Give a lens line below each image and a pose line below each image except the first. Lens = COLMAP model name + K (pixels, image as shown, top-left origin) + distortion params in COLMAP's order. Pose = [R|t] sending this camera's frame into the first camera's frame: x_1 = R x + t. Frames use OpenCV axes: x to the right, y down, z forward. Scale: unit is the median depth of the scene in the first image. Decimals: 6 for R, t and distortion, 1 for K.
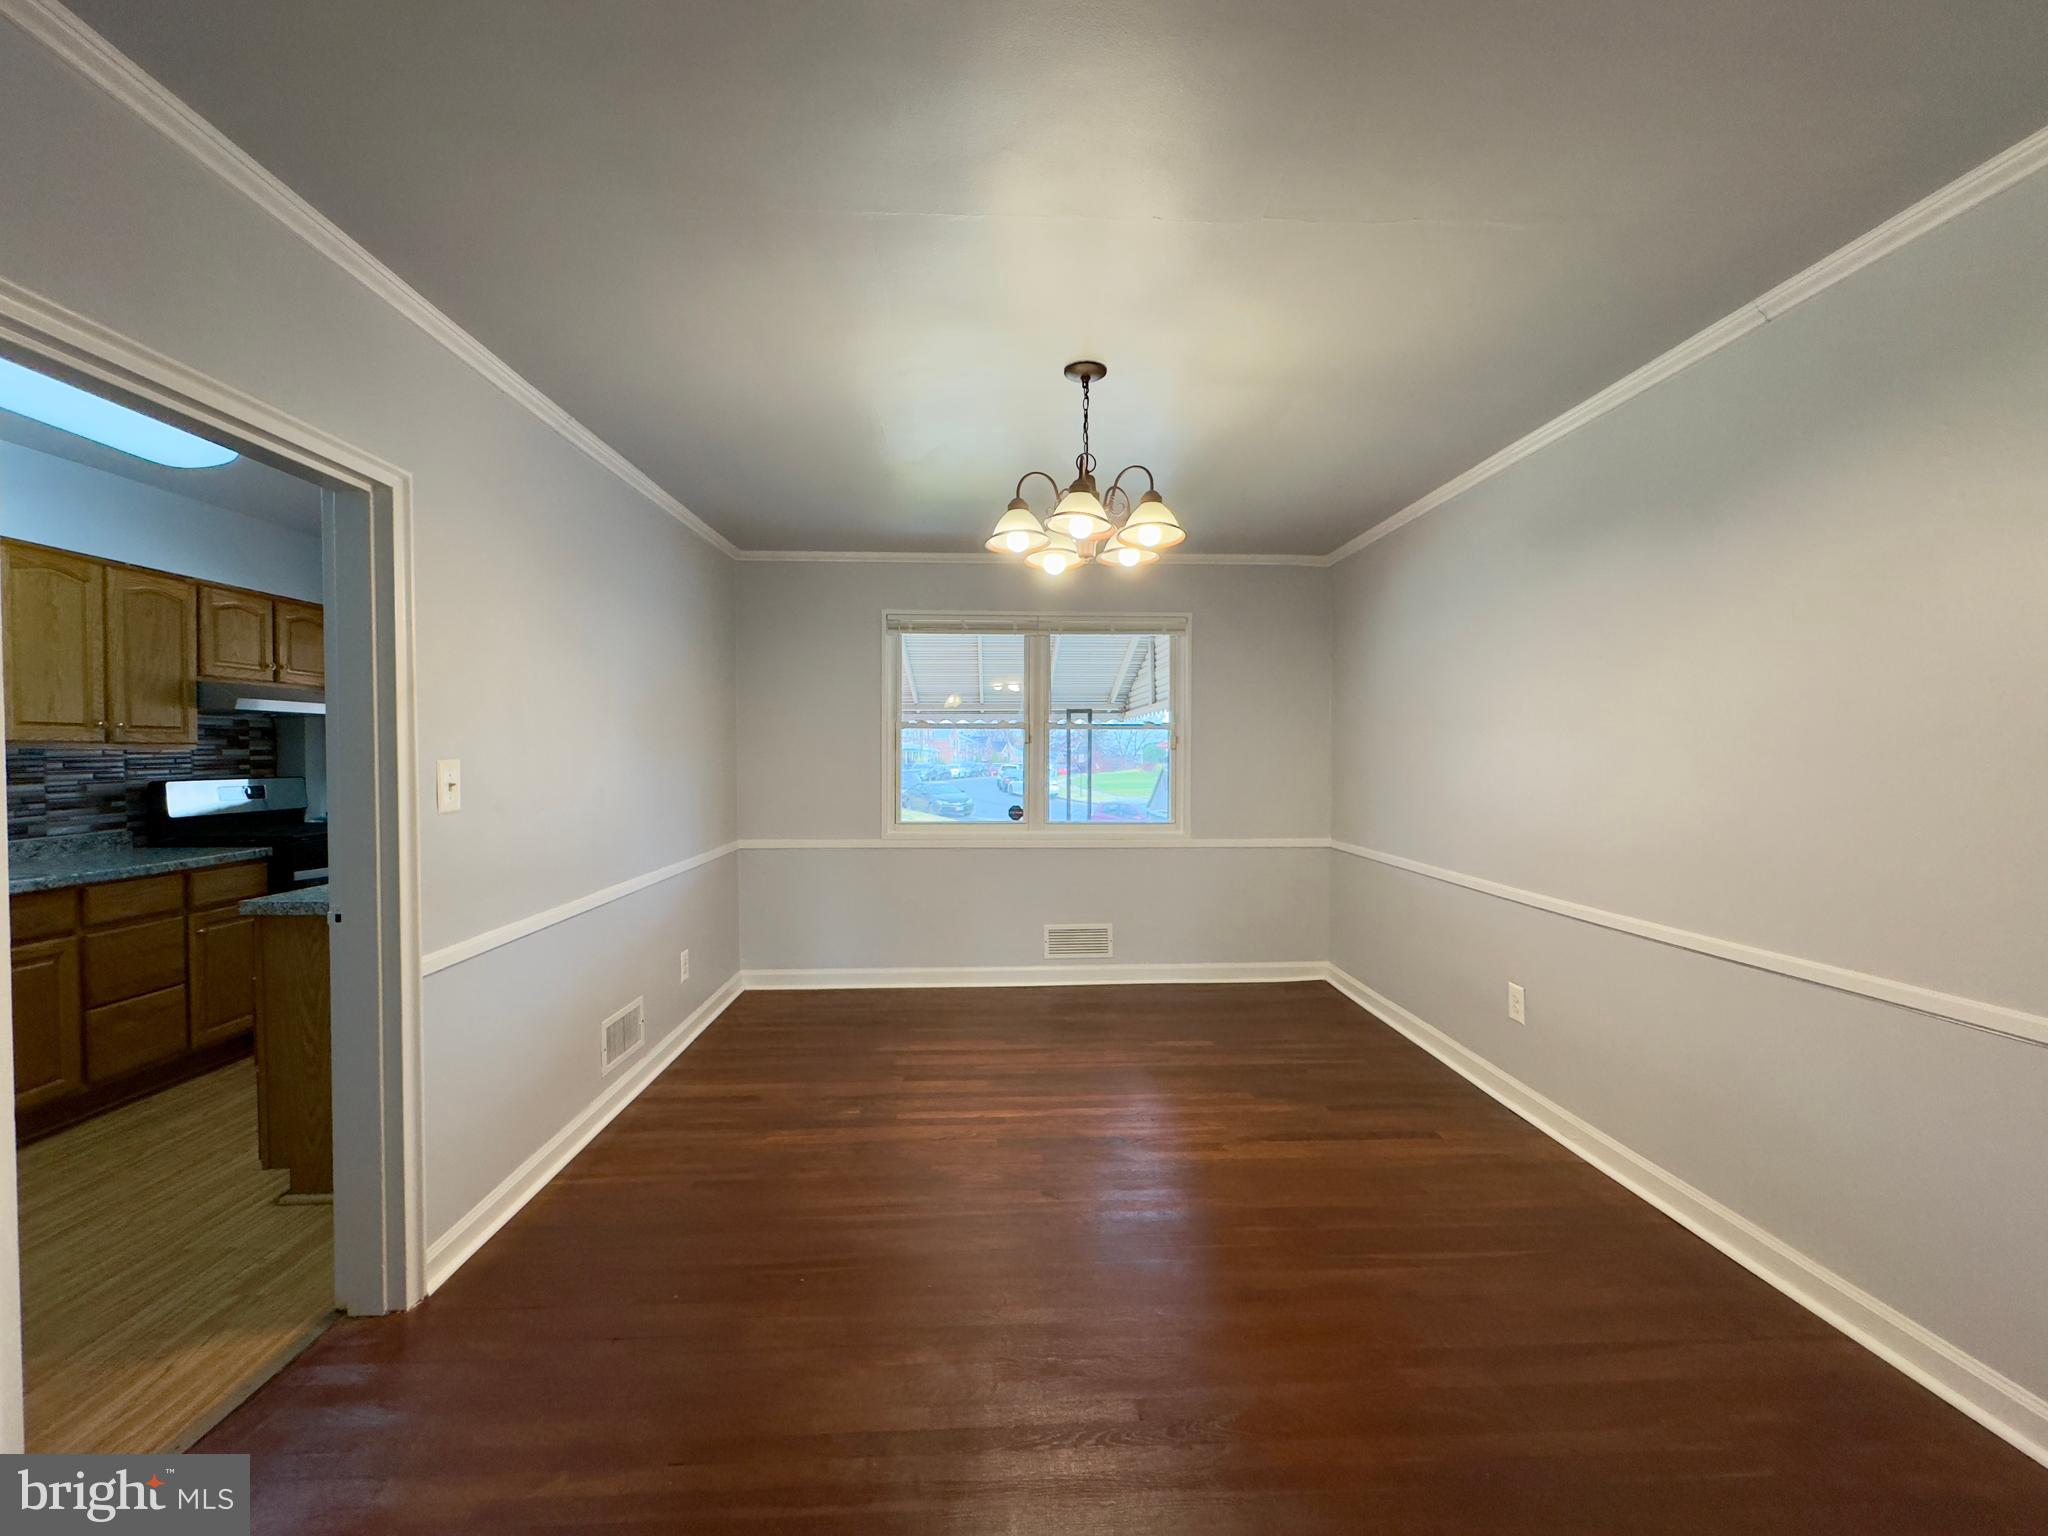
lens RADIAL K [[814.3, 0, 1025.6], [0, 814.3, 767.9], [0, 0, 1]] dist [-0.001971, 0.000134]
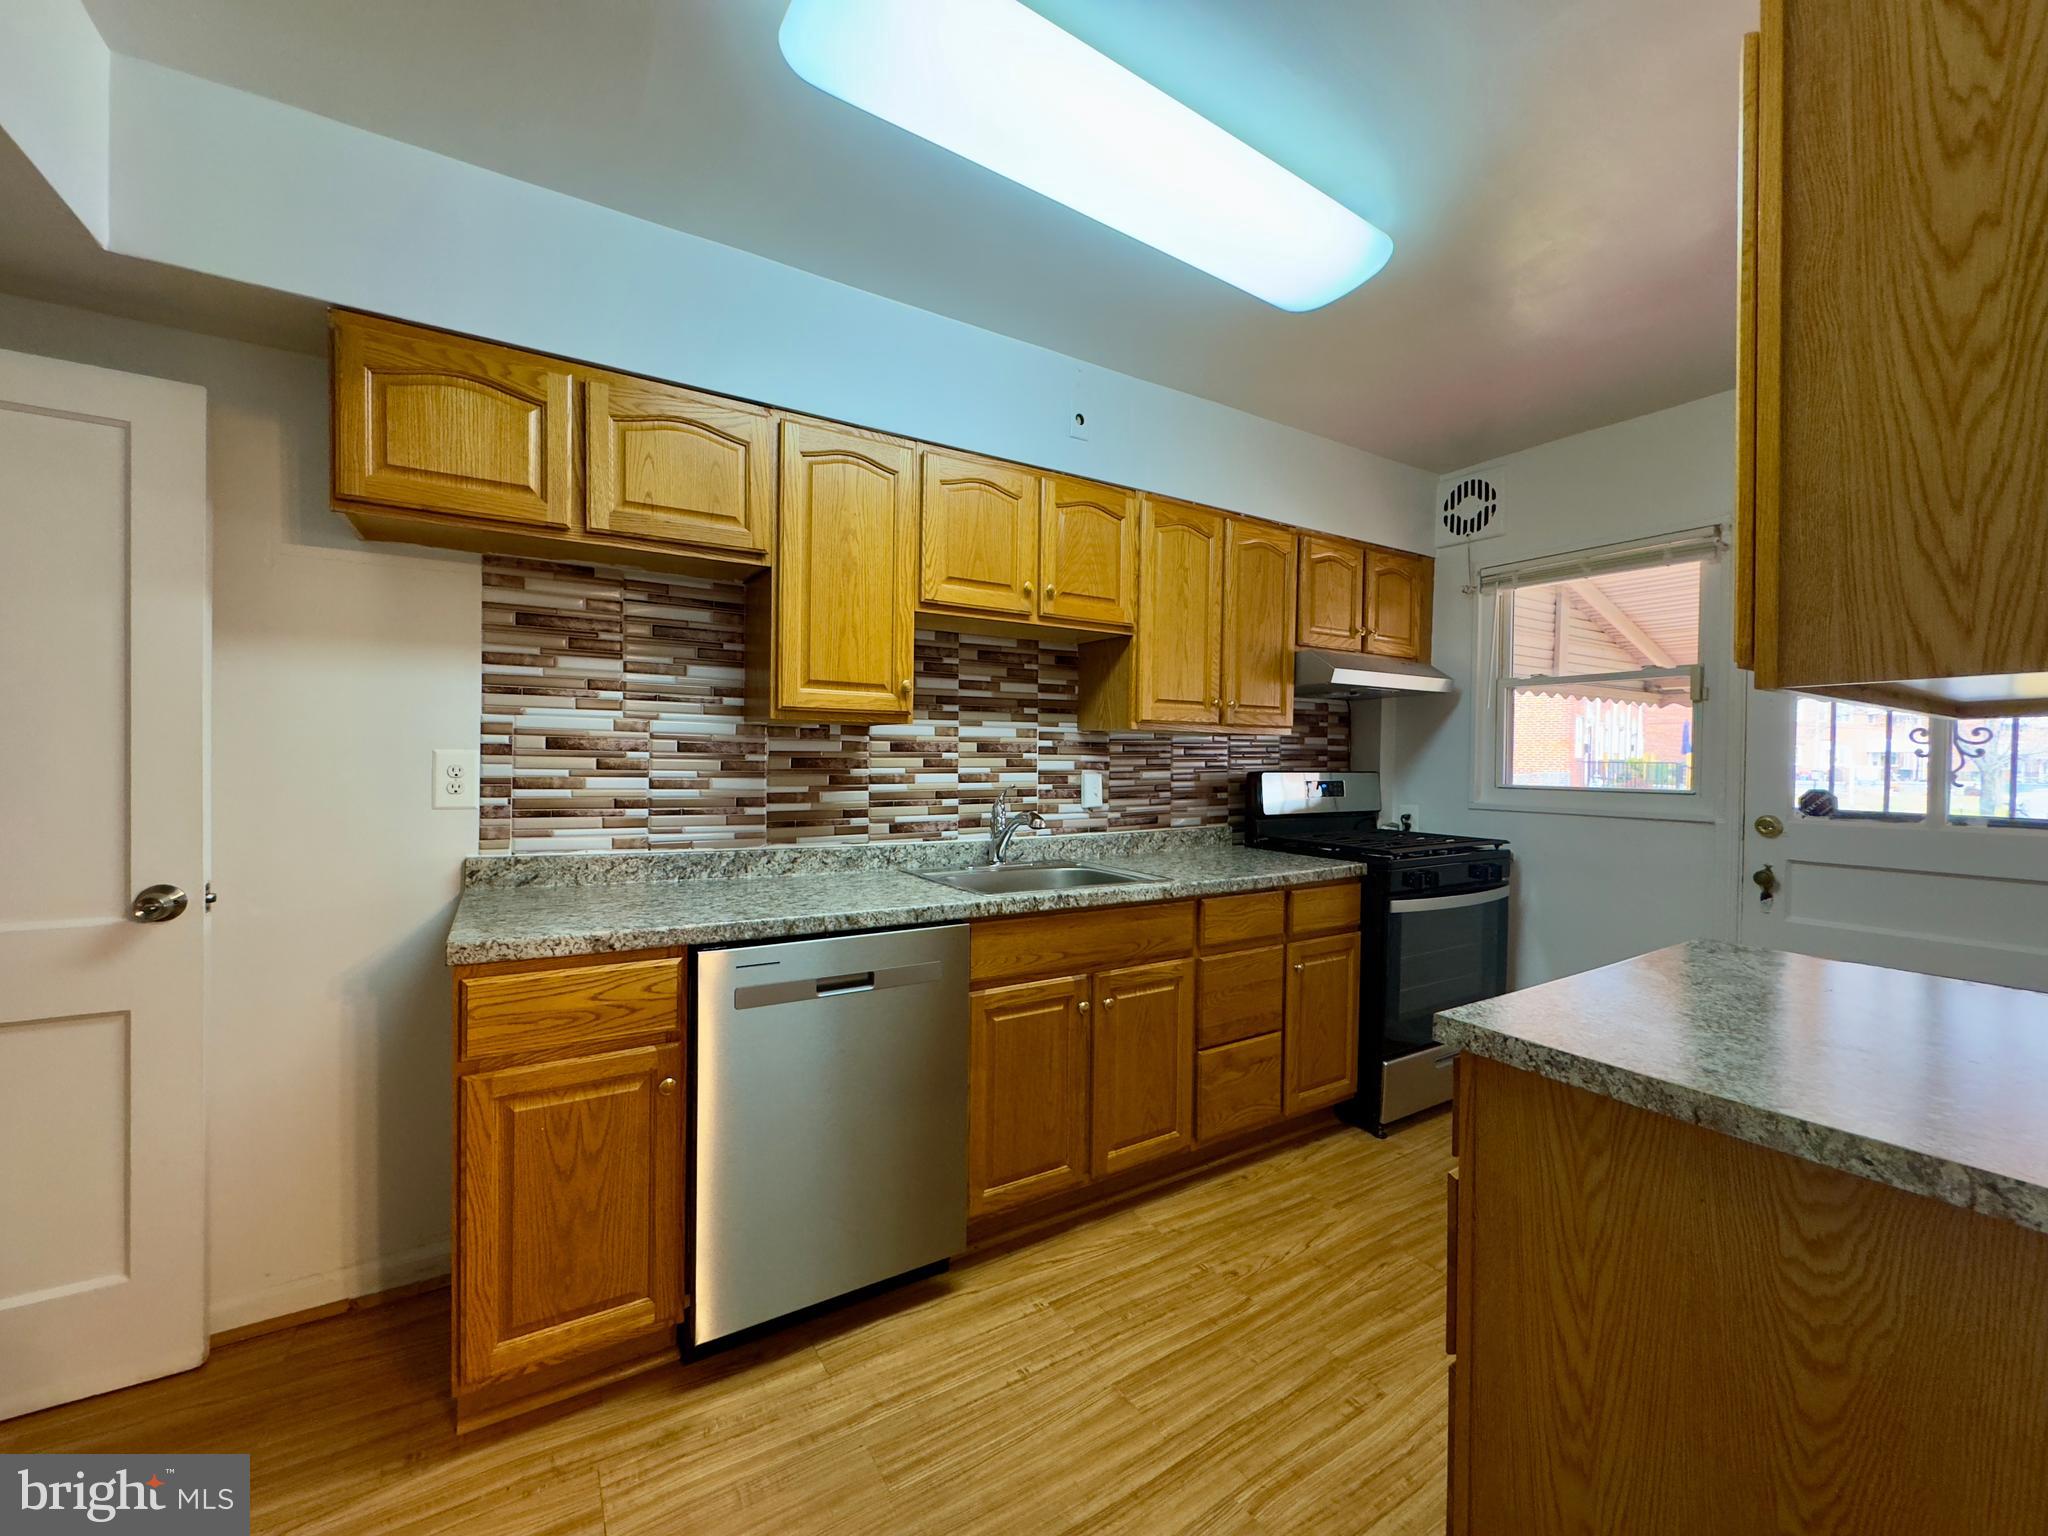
lens RADIAL K [[814.3, 0, 1025.6], [0, 814.3, 767.9], [0, 0, 1]] dist [-0.001971, 0.000134]
pose [[0.501452, 0.021025, -0.864930, -0.468961], [-0.029210, 0.999546, 0.007363, 0.013910], [0.864692, 0.021572, 0.501838, 0.375405]]
